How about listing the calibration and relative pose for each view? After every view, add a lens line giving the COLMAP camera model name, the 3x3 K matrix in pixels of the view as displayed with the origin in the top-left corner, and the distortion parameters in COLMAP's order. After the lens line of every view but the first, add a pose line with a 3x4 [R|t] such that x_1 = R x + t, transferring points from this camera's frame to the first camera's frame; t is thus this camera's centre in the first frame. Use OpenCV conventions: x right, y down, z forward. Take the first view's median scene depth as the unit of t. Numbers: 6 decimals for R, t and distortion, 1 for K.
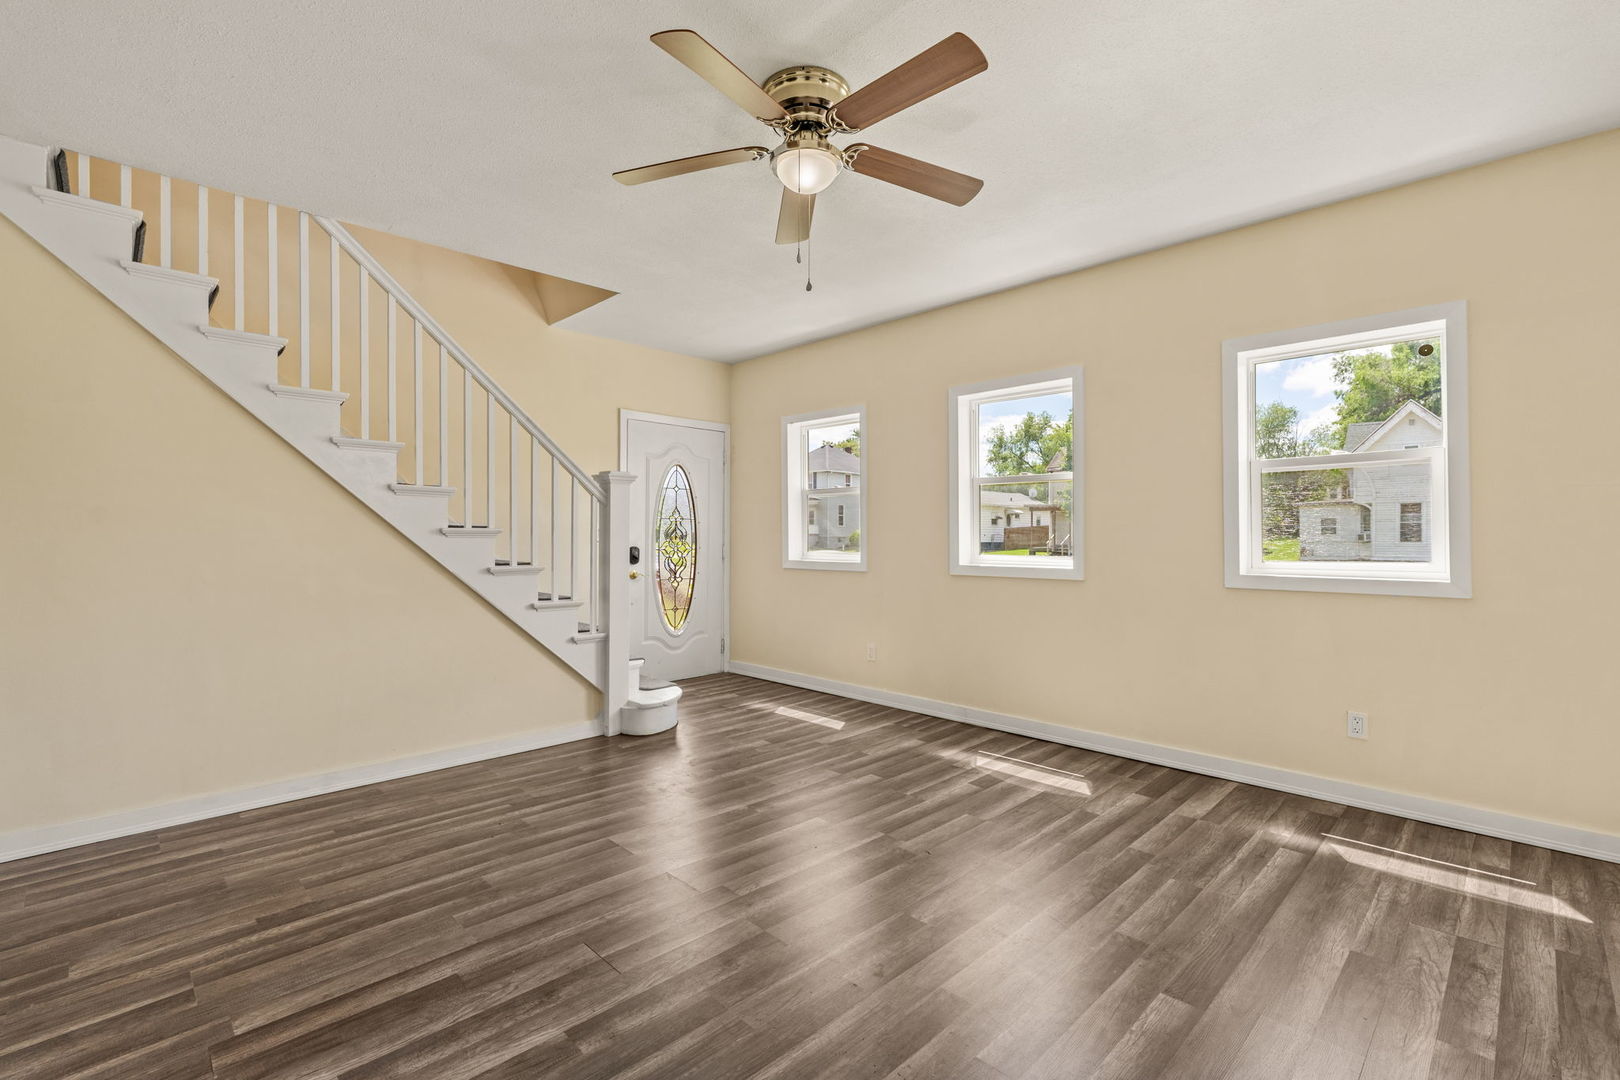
lens RADIAL K [[725.5, 0, 800.5], [0, 725.5, 530.2], [0, 0, 1]] dist [-0.006477, 0.000604]
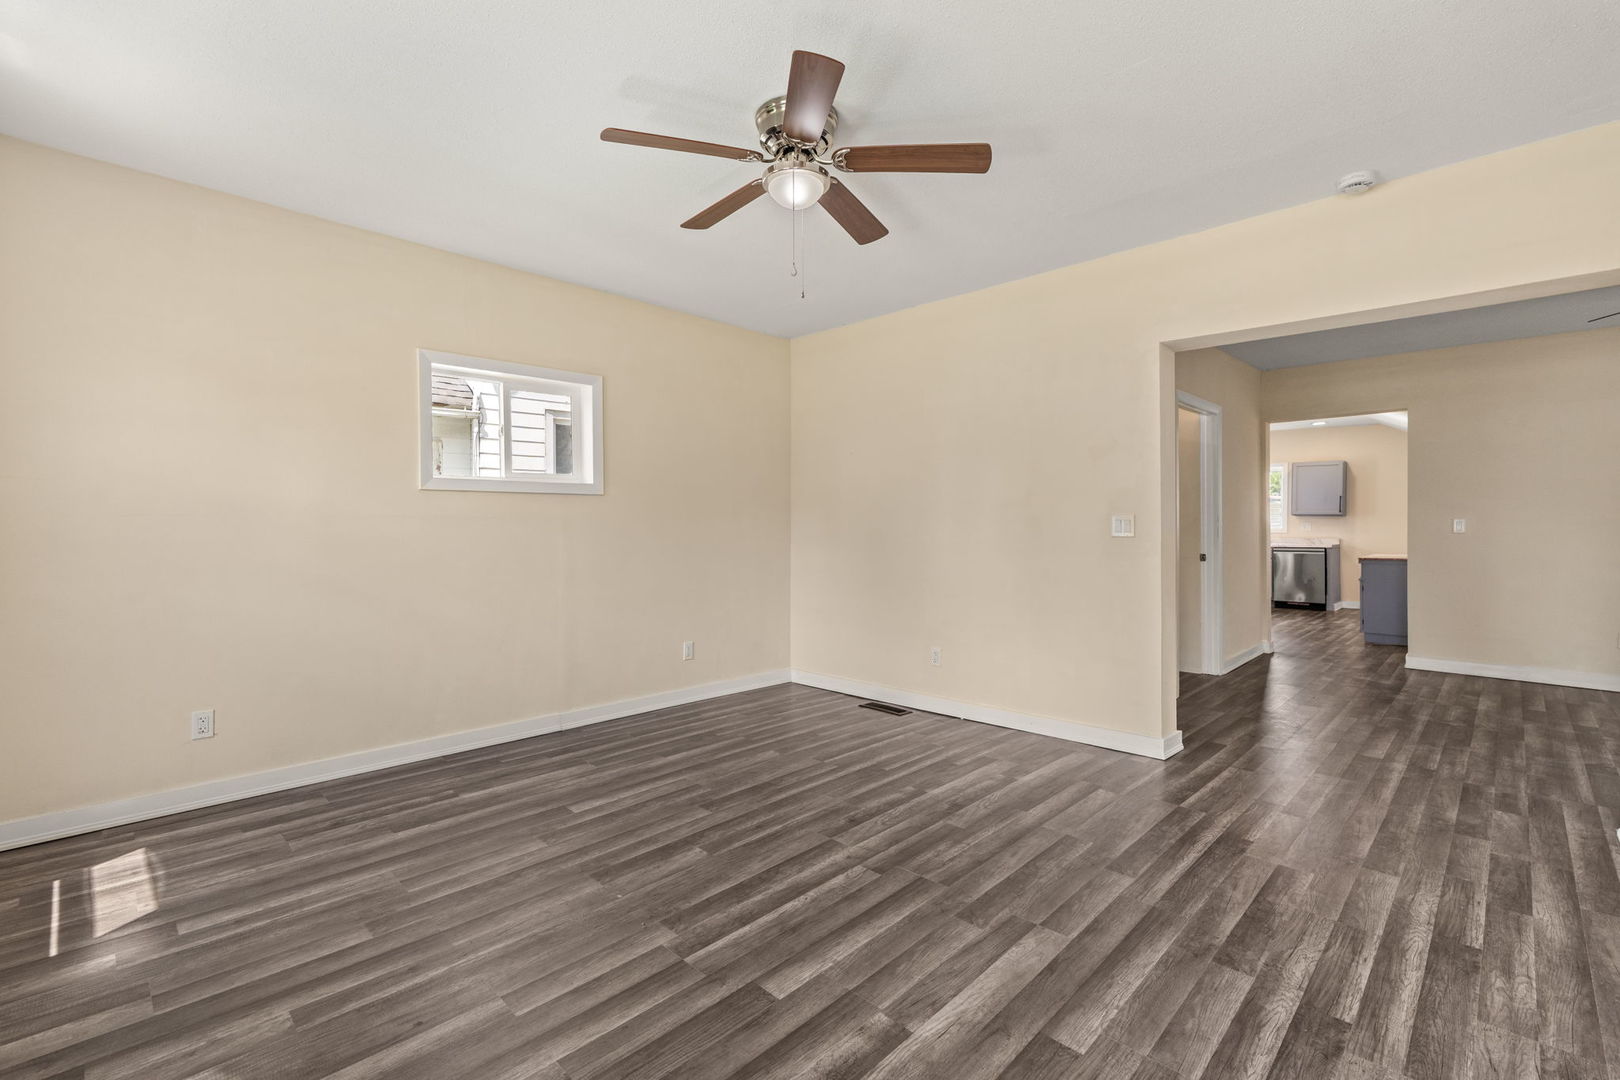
lens RADIAL K [[725.5, 0, 805.1], [0, 725.5, 542.0], [0, 0, 1]] dist [-0.006477, 0.000604]
pose [[-0.999704, 0.001828, -0.024251, 0.015282], [0.001388, 0.999835, 0.018137, 0.008791], [0.024280, 0.018098, -0.999541, 1.387175]]
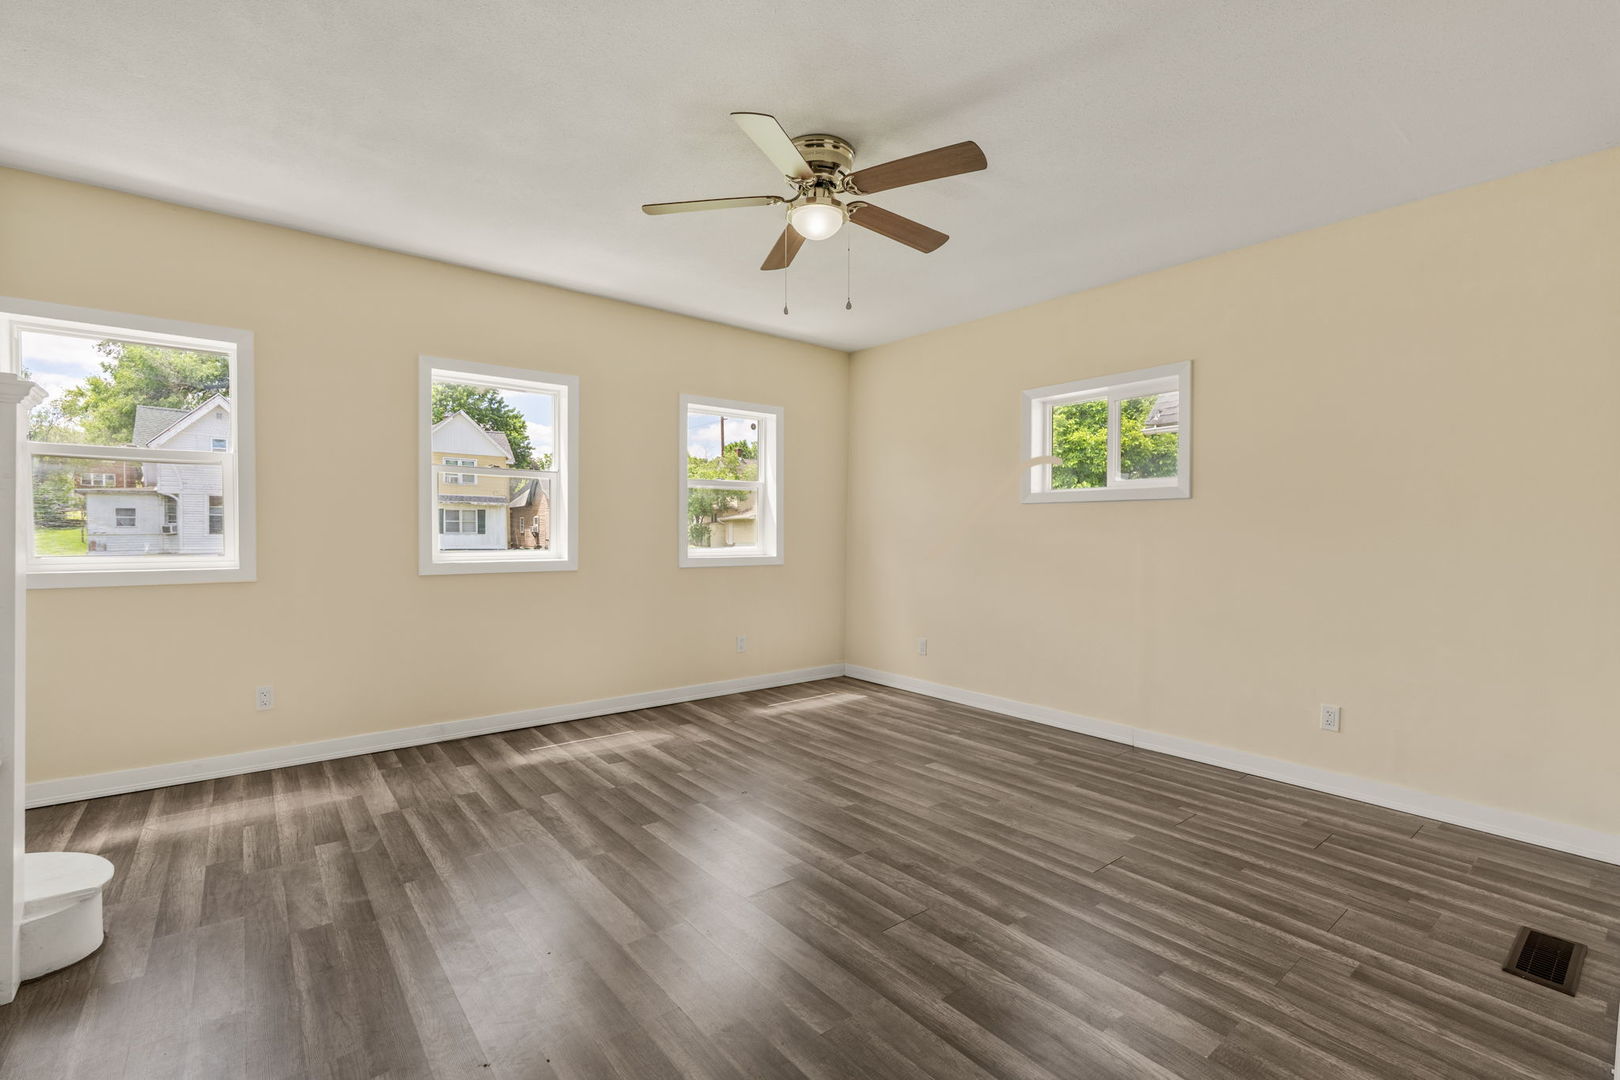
lens RADIAL K [[725.5, 0, 818.0], [0, 725.5, 526.4], [0, 0, 1]] dist [-0.006477, 0.000604]
pose [[0.092032, 0.003475, 0.995750, -0.794211], [-0.010237, 0.999944, -0.002543, 0.000006], [-0.995703, -0.009960, 0.092062, 0.597743]]
